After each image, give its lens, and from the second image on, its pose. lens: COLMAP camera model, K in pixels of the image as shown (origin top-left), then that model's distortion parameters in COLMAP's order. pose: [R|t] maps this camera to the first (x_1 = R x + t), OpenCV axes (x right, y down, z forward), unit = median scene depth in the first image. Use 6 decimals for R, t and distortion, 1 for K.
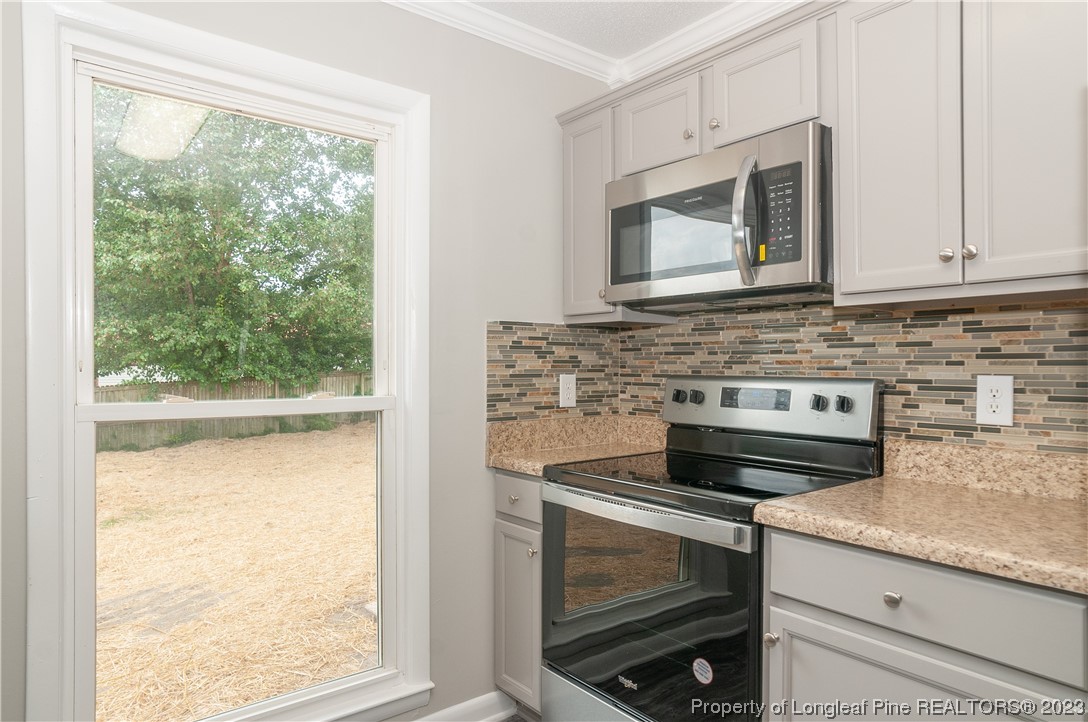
lens RADIAL K [[664.1, 0, 538.0], [0, 664.1, 359.2], [0, 0, 1]] dist [-0.071127, 0.043619]
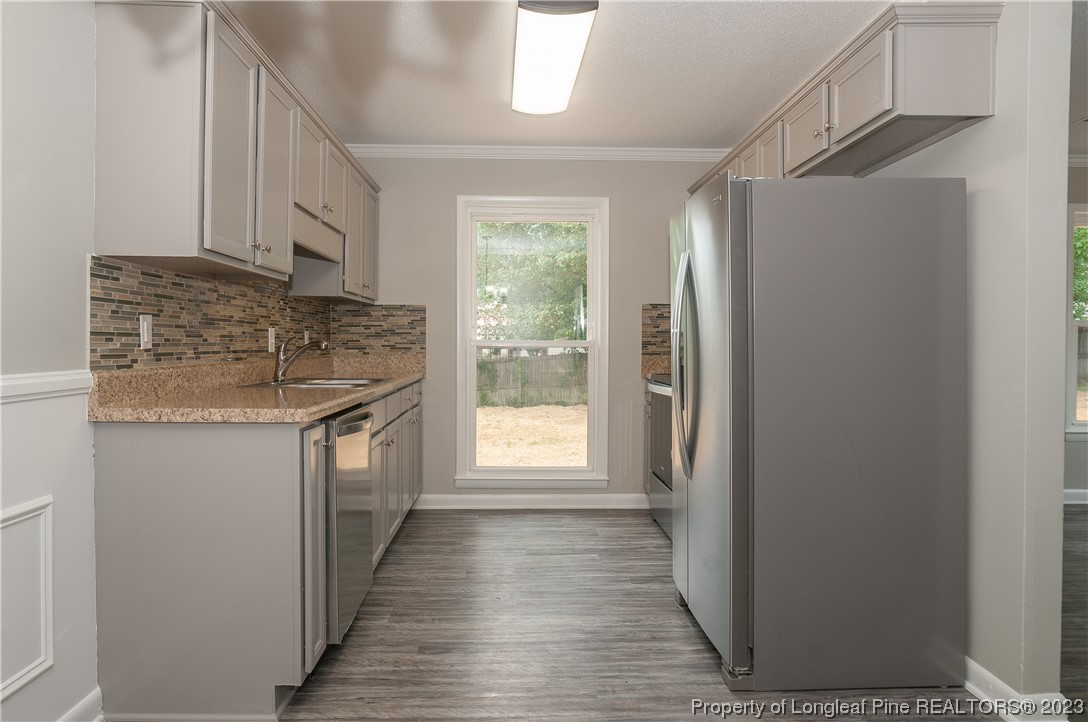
lens RADIAL K [[697.9, 0, 565.9], [0, 697.9, 328.8], [0, 0, 1]] dist [-0.065352, 0.035132]
pose [[0.832432, -0.004659, -0.554107, 0.840959], [-0.003244, 0.999907, -0.013281, 0.042424], [0.554117, 0.012853, 0.832339, -0.815532]]
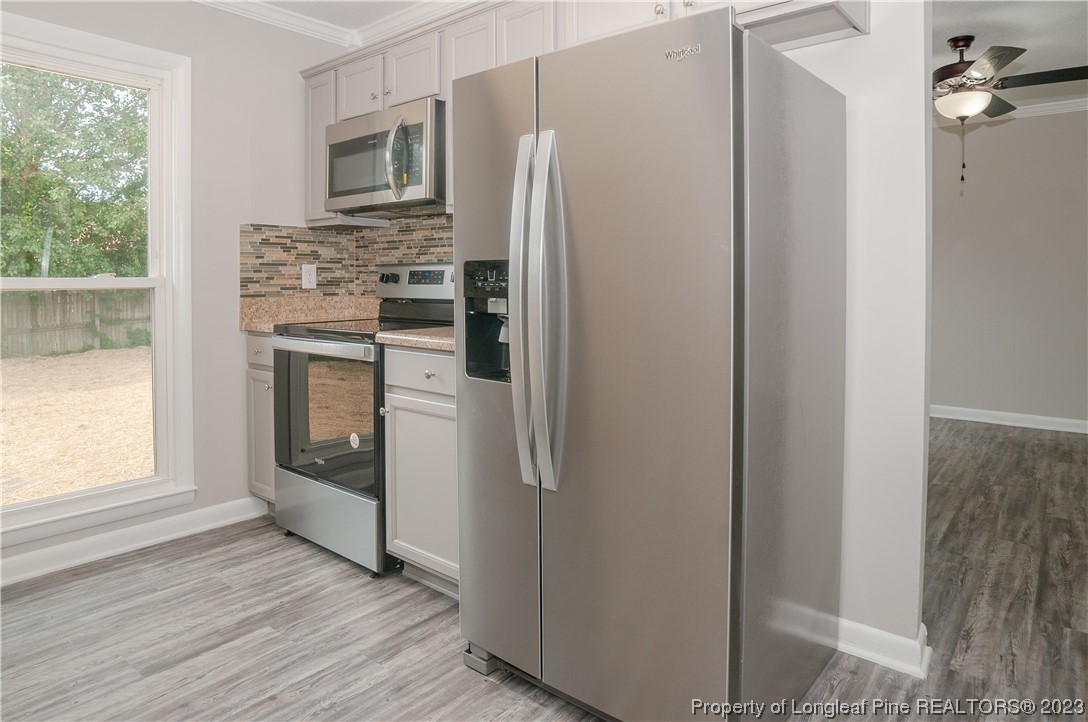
lens RADIAL K [[648.0, 0, 545.2], [0, 648.0, 285.6], [0, 0, 1]] dist [-0.095956, 0.030585]
pose [[0.969786, -0.007526, 0.243842, 0.200208], [0.002428, 0.999772, 0.021203, 0.041095], [-0.243946, -0.019970, 0.969583, -0.390149]]
